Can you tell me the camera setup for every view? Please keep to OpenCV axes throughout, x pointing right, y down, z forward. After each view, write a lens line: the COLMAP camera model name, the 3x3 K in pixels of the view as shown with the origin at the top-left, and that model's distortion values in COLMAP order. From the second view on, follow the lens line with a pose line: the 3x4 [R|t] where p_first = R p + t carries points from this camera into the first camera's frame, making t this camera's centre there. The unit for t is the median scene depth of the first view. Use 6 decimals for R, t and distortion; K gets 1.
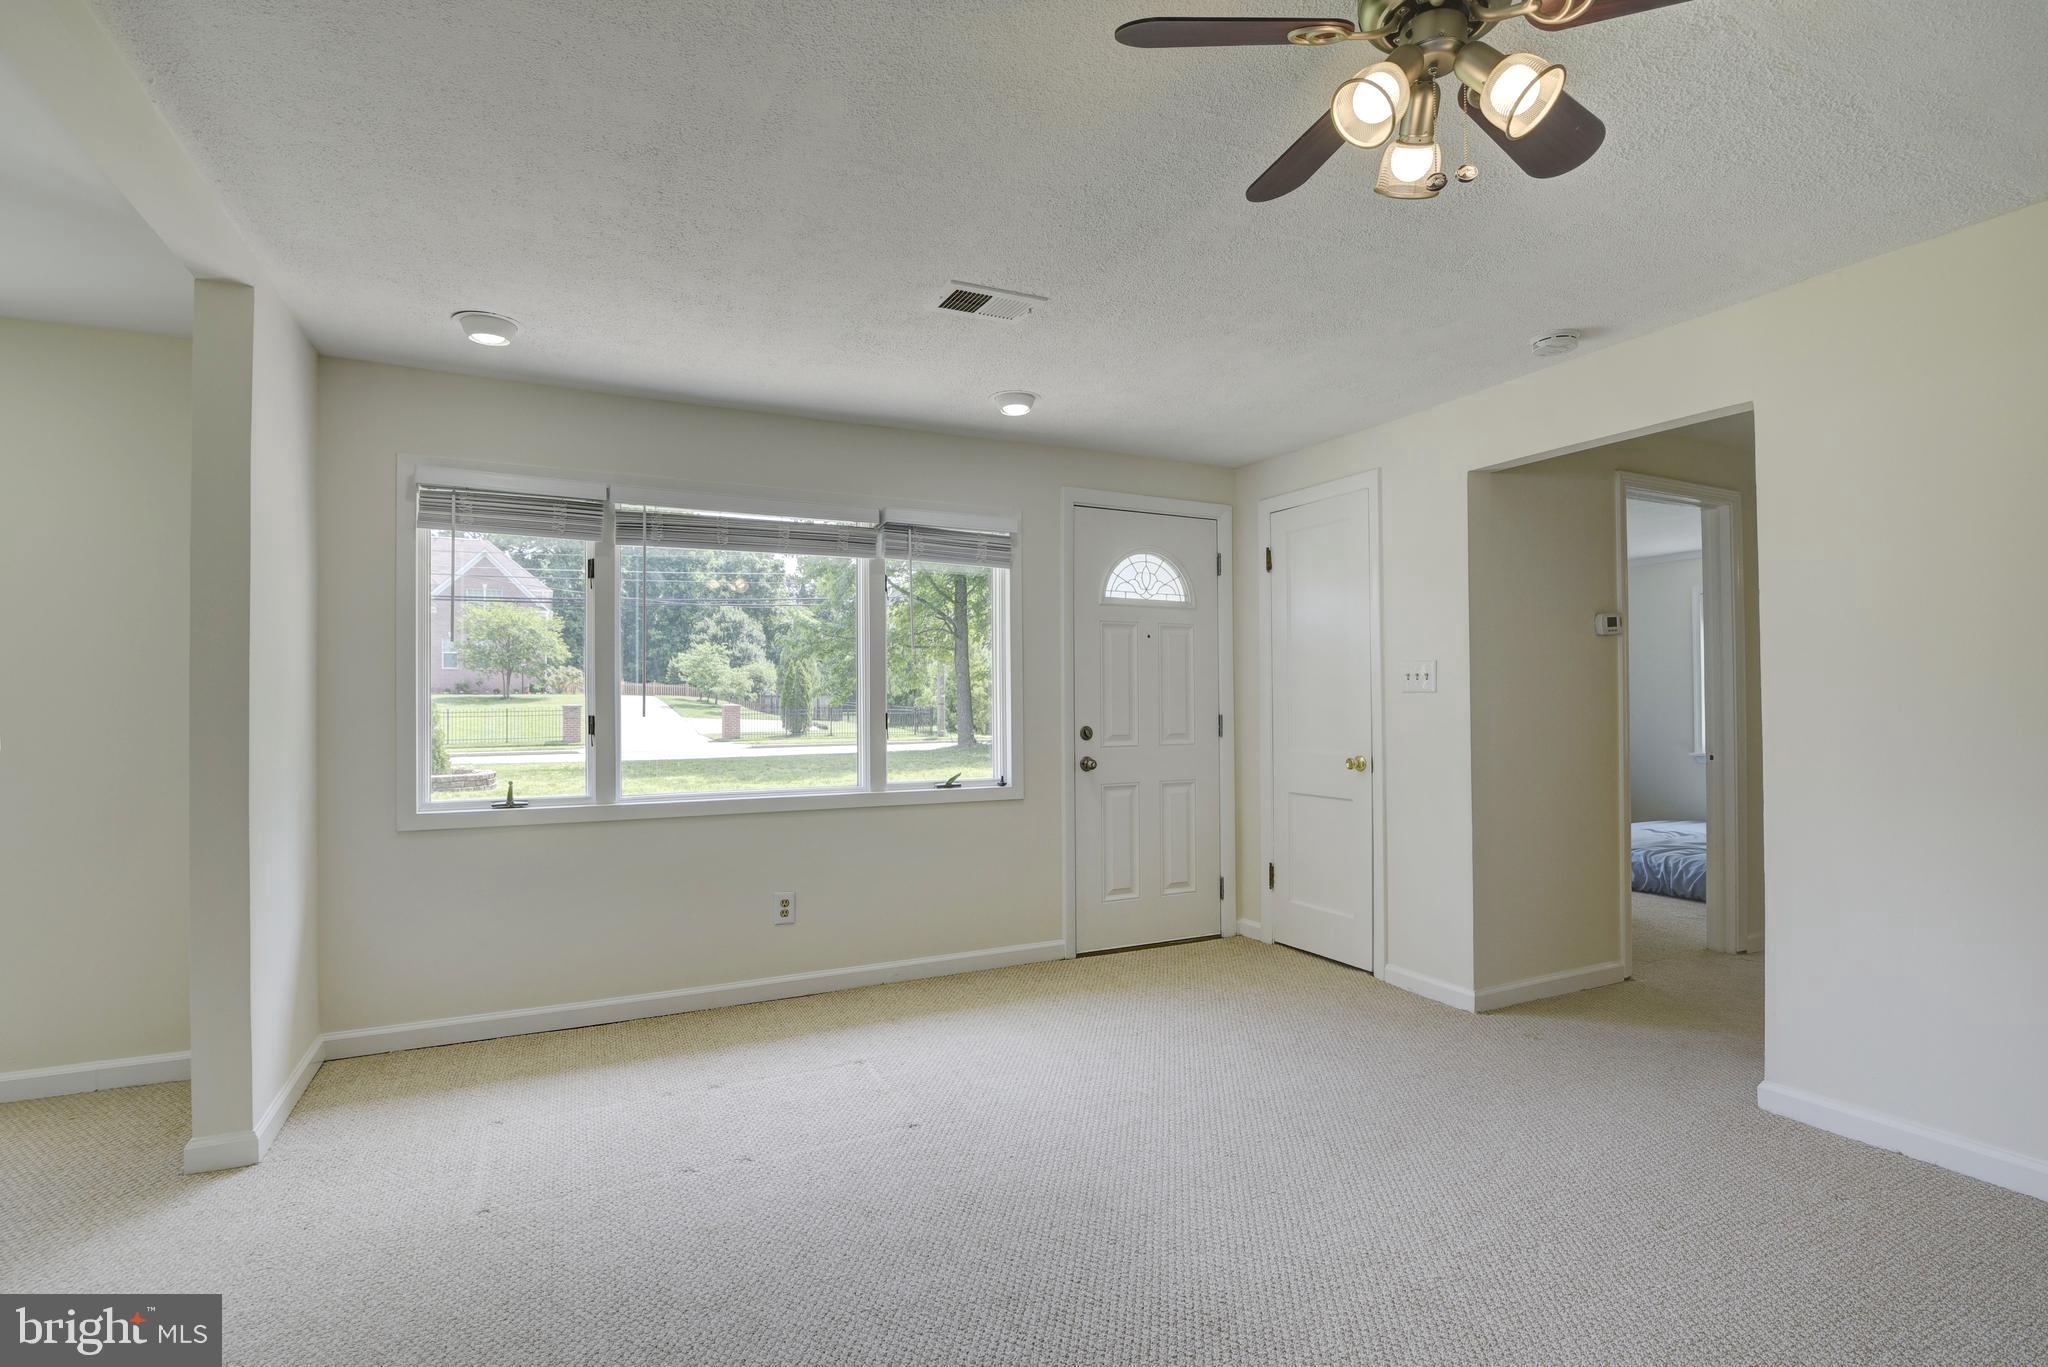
lens RADIAL K [[972.7, 0, 1029.8], [0, 972.7, 693.4], [0, 0, 1]] dist [-0.014297, 0.000169]
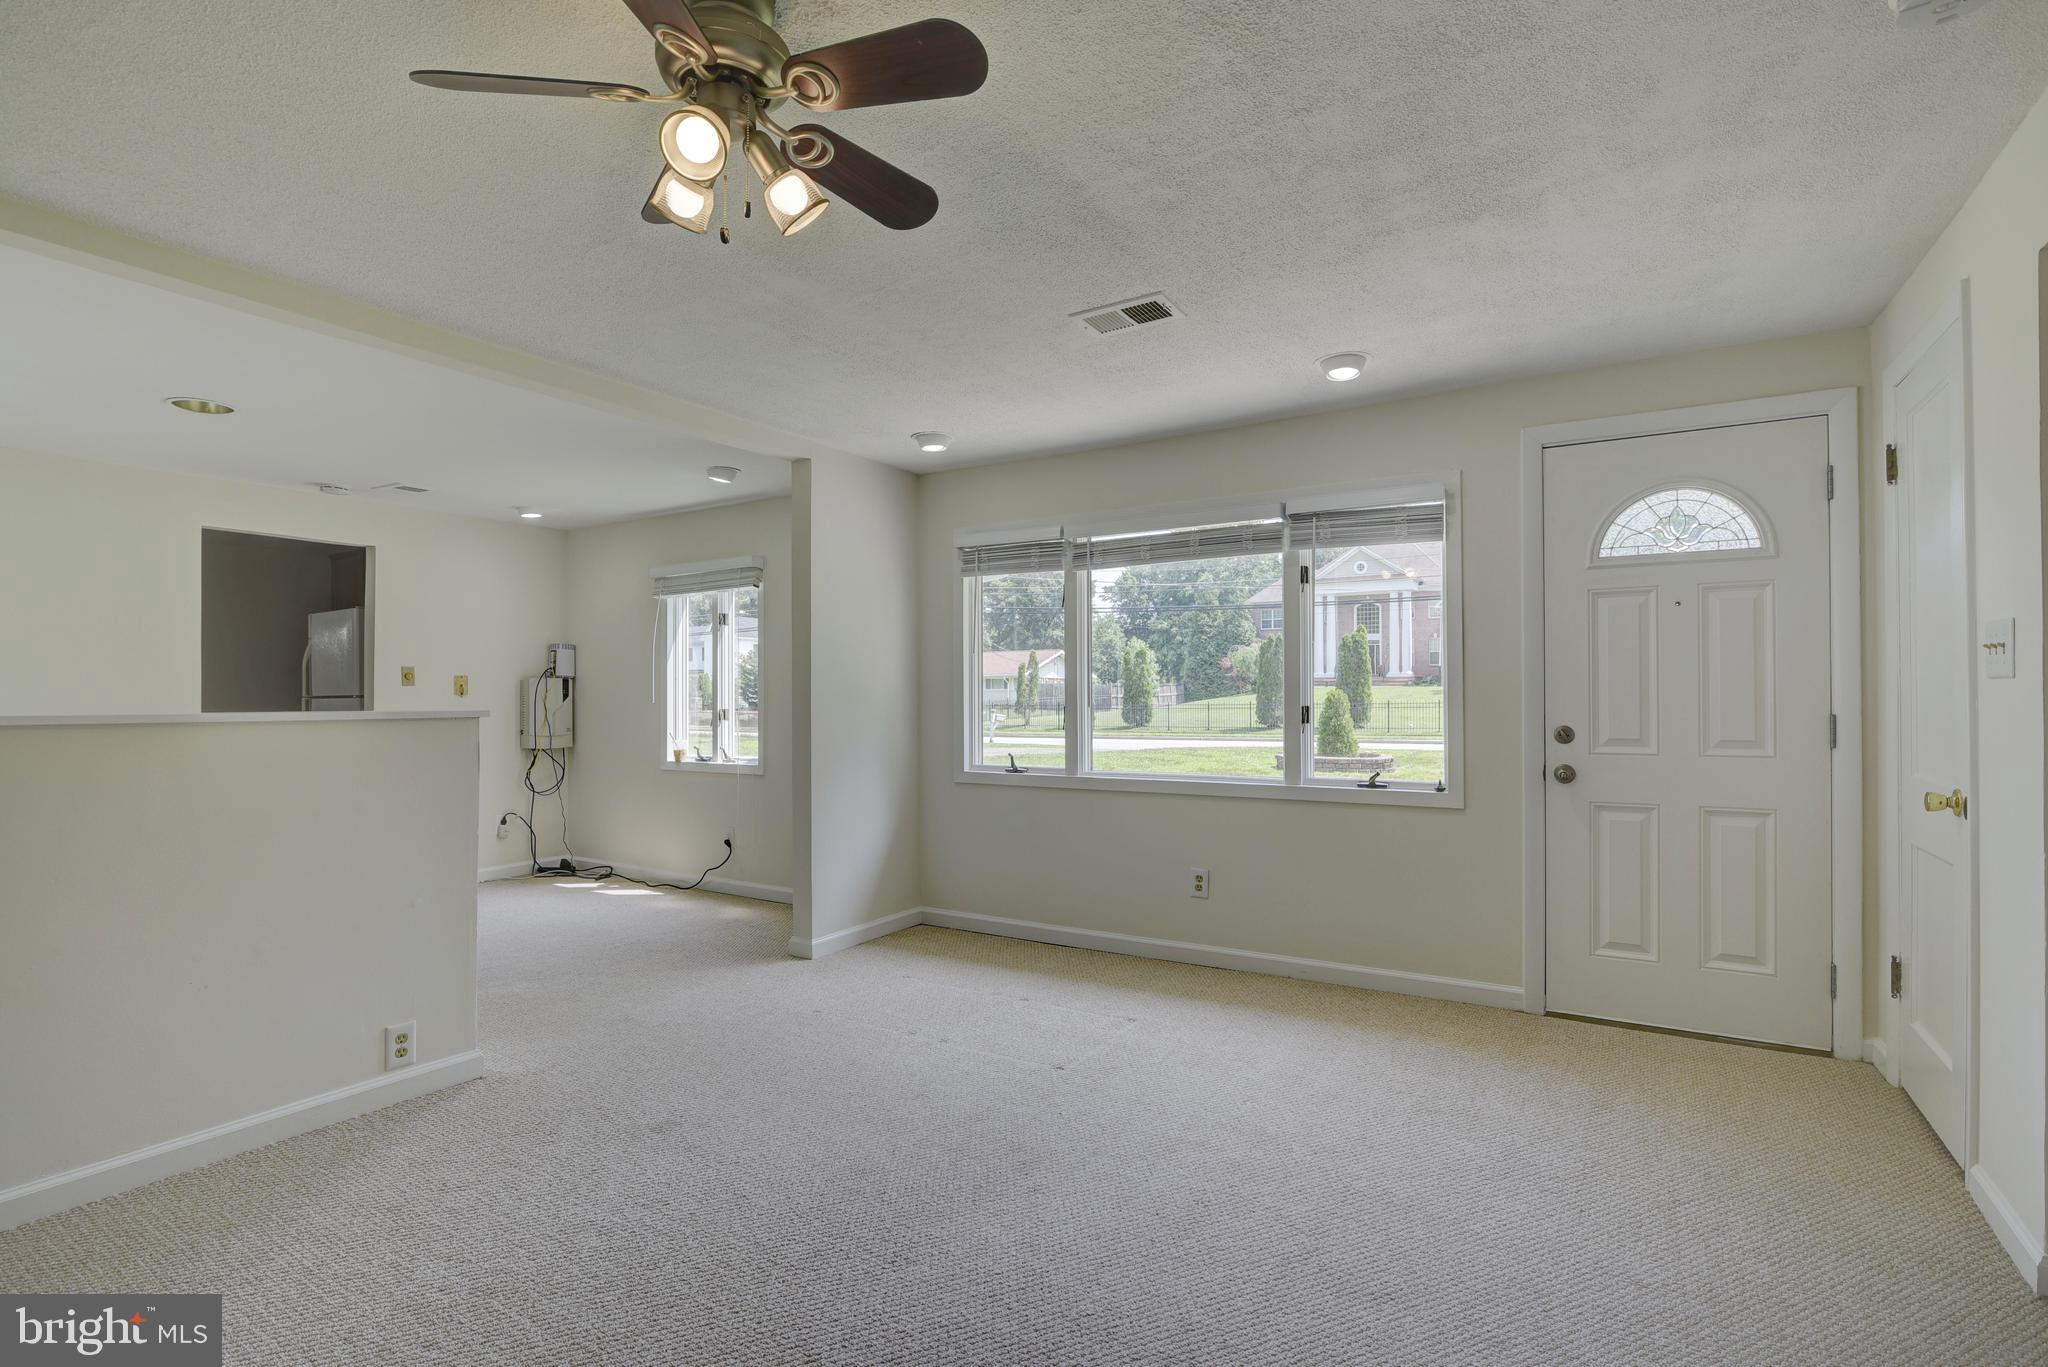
lens RADIAL K [[972.7, 0, 1029.8], [0, 972.7, 693.4], [0, 0, 1]] dist [-0.014297, 0.000169]
pose [[0.525597, -0.001084, -0.850733, 0.555935], [0.010185, 0.999936, 0.005019, -0.000800], [0.850672, -0.011303, 0.525575, 0.250117]]
